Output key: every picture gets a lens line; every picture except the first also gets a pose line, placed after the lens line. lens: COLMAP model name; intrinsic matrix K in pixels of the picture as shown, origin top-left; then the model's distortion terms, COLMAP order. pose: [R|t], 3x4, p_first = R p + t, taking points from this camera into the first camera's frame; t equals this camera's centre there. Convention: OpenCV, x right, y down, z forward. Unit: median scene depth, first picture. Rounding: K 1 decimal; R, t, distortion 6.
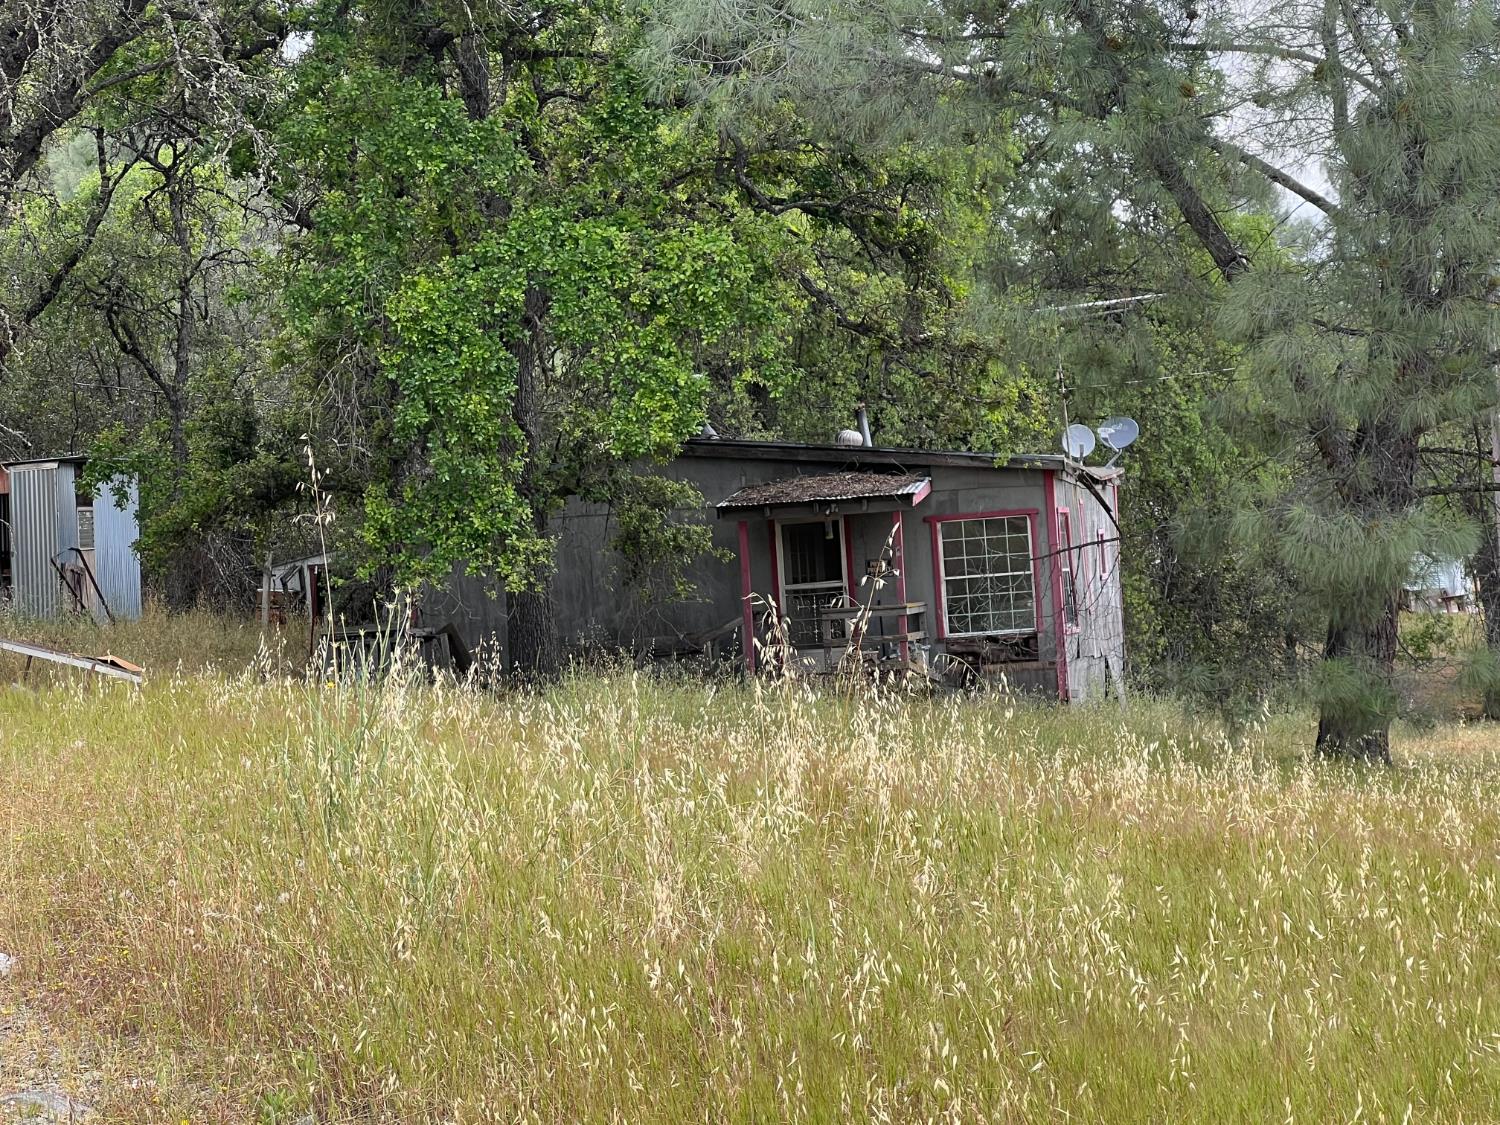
lens RADIAL K [[3886.5, 0, 750.5], [0, 3886.5, 560.1], [0, 0, 1]] dist [0.013971, 0.000000]
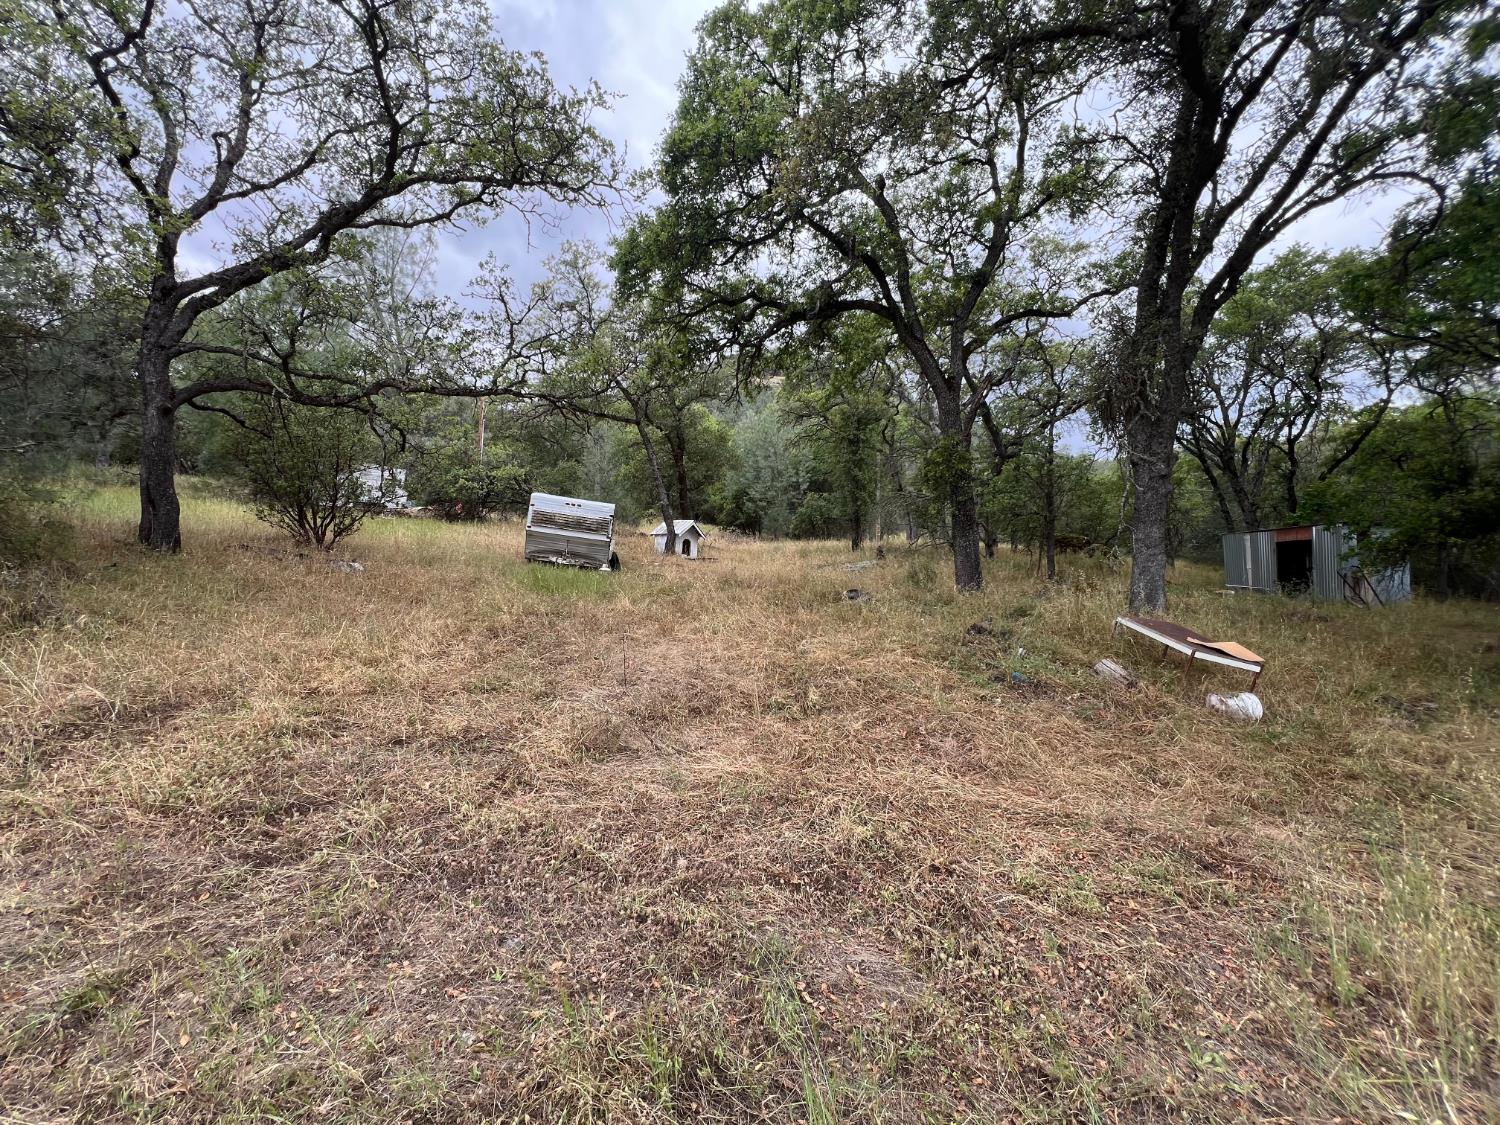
lens RADIAL K [[600.0, 0, 742.8], [0, 600.0, 567.6], [0, 0, 1]] dist [-0.001271, 0.000252]
pose [[0.488397, 0.014608, -0.872499, -0.080239], [-0.023514, 0.999717, 0.003576, 0.005039], [0.872305, 0.018769, 0.488602, 0.784150]]
